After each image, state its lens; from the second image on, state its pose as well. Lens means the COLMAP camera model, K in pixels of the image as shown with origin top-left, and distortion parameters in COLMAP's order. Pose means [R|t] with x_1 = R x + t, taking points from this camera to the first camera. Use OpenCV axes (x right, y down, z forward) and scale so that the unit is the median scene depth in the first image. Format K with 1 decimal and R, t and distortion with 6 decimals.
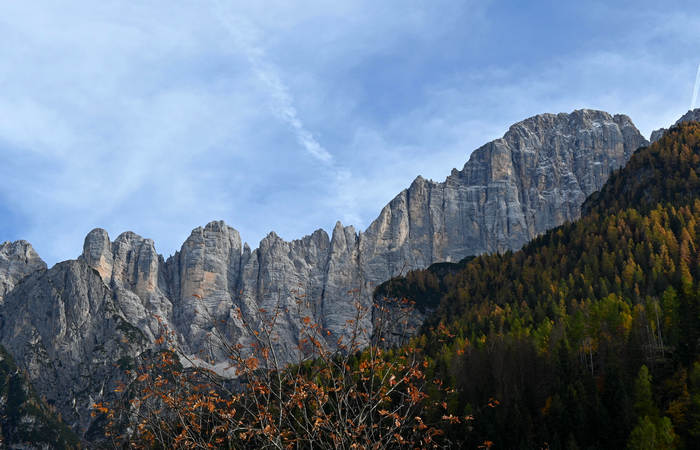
lens RADIAL K [[1463.0, 0, 353.7], [0, 1463.0, 223.8], [0, 0, 1]] dist [0.023174, 0.000000]
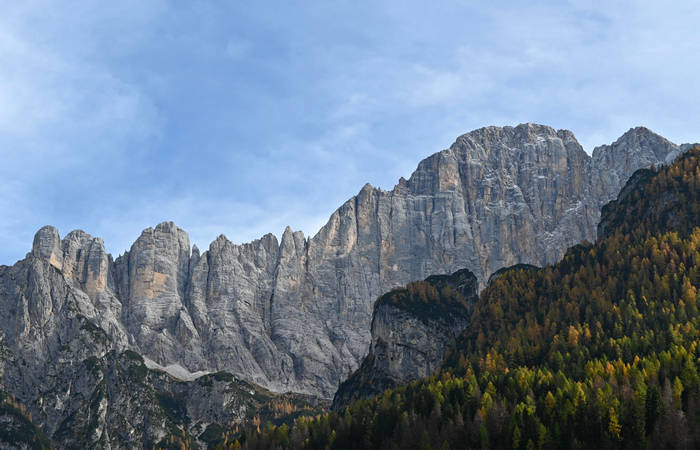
lens RADIAL K [[1463.0, 0, 348.1], [0, 1463.0, 224.8], [0, 0, 1]] dist [0.023174, 0.000000]
pose [[0.997353, 0.032303, 0.065139, -0.035815], [-0.032246, 0.999478, -0.001923, -0.002139], [-0.065167, -0.000182, 0.997874, -0.004749]]
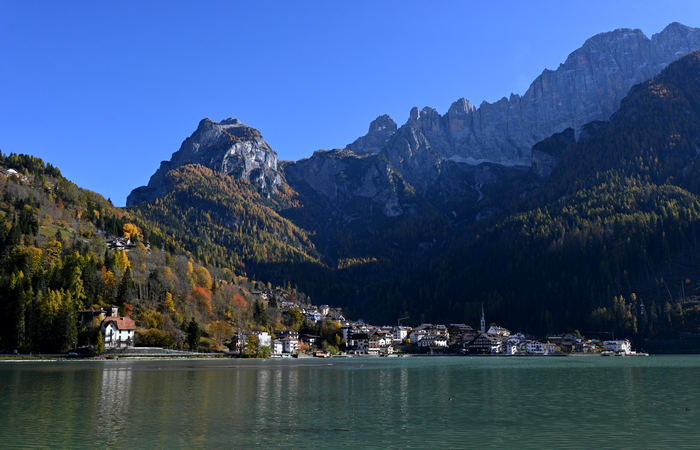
lens RADIAL K [[653.4, 0, 351.5], [0, 653.4, 212.6], [0, 0, 1]] dist [-0.008118, 0.000000]
pose [[0.965979, -0.058170, -0.251995, -0.006167], [0.111415, 0.972923, 0.202504, -0.058965], [0.233392, -0.223690, 0.946304, -0.131560]]
